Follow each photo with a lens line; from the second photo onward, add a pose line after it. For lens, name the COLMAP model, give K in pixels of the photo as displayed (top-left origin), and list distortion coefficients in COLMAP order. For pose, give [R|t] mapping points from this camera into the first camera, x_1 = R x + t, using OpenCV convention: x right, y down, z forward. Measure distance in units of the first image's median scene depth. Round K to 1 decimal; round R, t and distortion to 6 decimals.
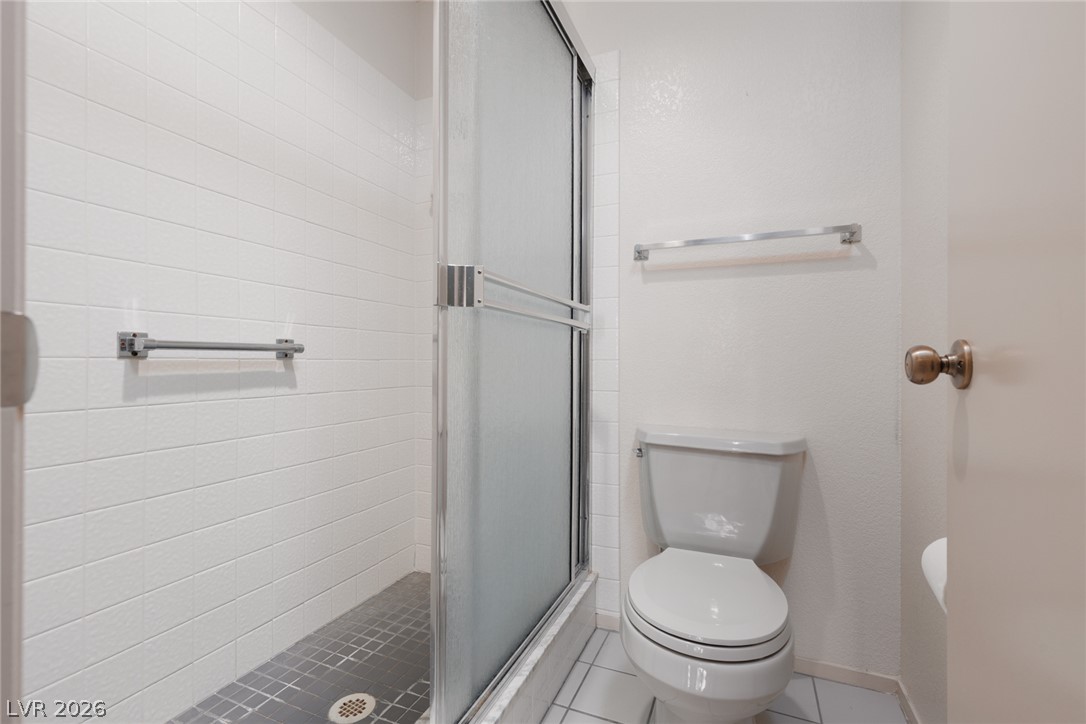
lens RADIAL K [[482.3, 0, 546.5], [0, 482.3, 356.3], [0, 0, 1]] dist [0.008272, -0.002385]
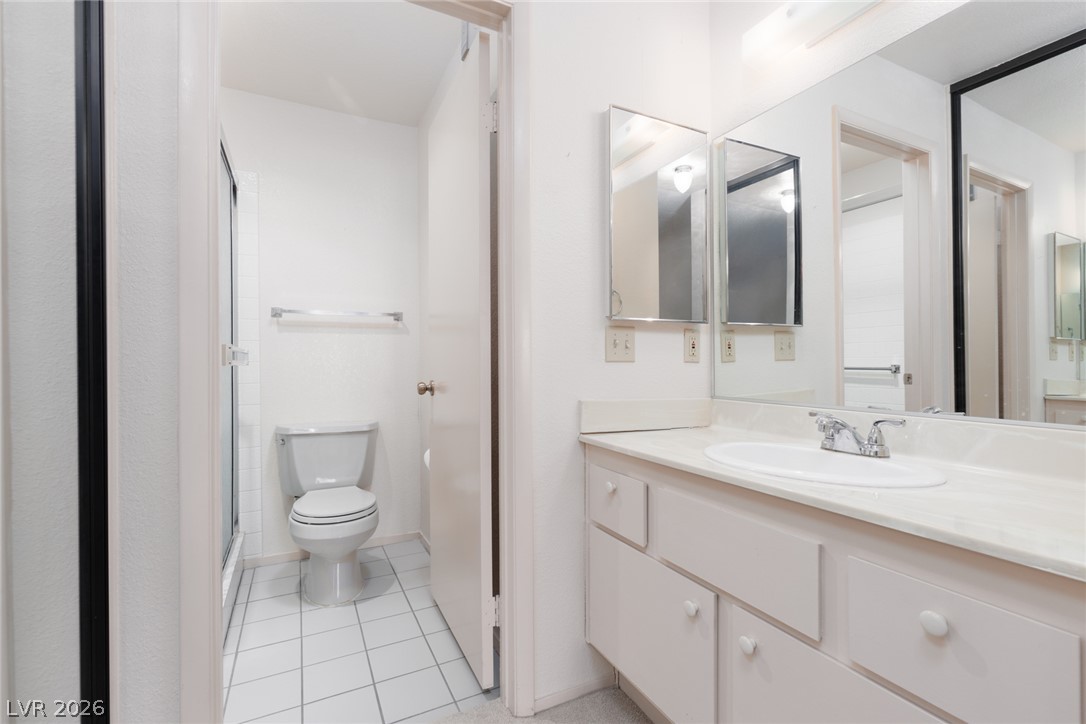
lens RADIAL K [[482.3, 0, 546.0], [0, 482.3, 357.7], [0, 0, 1]] dist [0.008272, -0.002385]
pose [[0.643009, -0.009699, 0.765797, -0.504975], [0.005089, 0.999952, 0.008392, -0.094030], [-0.765842, -0.001500, 0.643027, -0.747088]]
